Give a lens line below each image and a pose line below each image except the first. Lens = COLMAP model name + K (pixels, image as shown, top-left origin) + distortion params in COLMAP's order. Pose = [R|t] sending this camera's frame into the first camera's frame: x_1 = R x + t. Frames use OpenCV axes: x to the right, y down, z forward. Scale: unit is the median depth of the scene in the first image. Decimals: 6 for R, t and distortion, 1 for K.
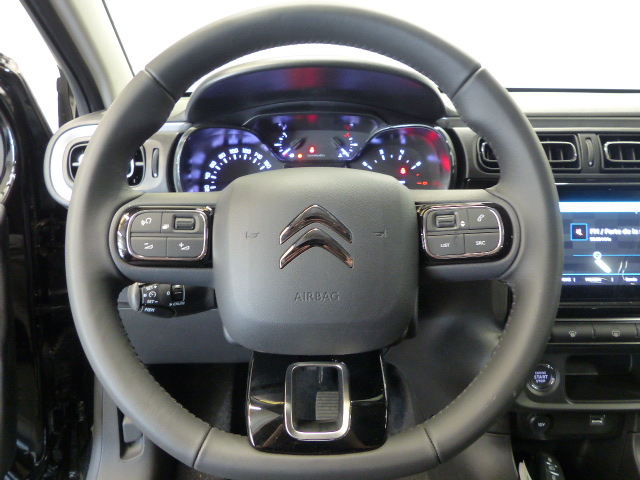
lens RADIAL K [[482.4, 0, 323.4], [0, 482.4, 238.7], [0, 0, 1]] dist [-0.026576, 0.003661]
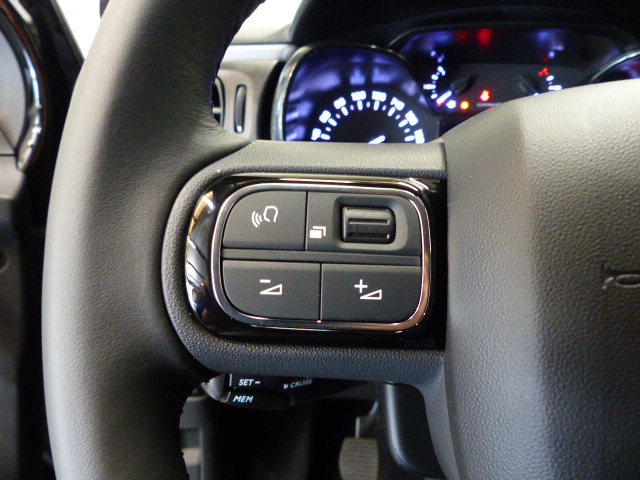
lens RADIAL K [[482.4, 0, 323.4], [0, 482.4, 238.7], [0, 0, 1]] dist [-0.026576, 0.003661]
pose [[0.994088, 0.038287, -0.101601, -0.175470], [-0.034301, 0.998583, 0.040694, -0.021203], [0.103016, -0.036969, 0.993993, 0.395772]]
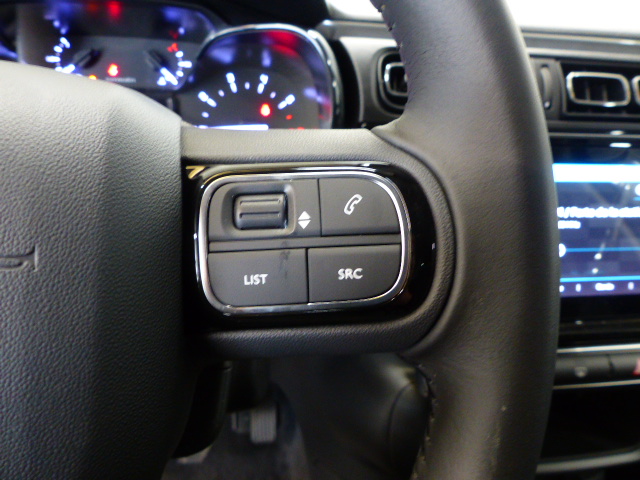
lens RADIAL K [[482.4, 0, 323.4], [0, 482.4, 238.7], [0, 0, 1]] dist [-0.026576, 0.003661]
pose [[0.986816, -0.009335, 0.161576, 0.149087], [-0.004258, 0.996492, 0.083579, -0.028773], [-0.161789, -0.083165, 0.983315, 0.388682]]
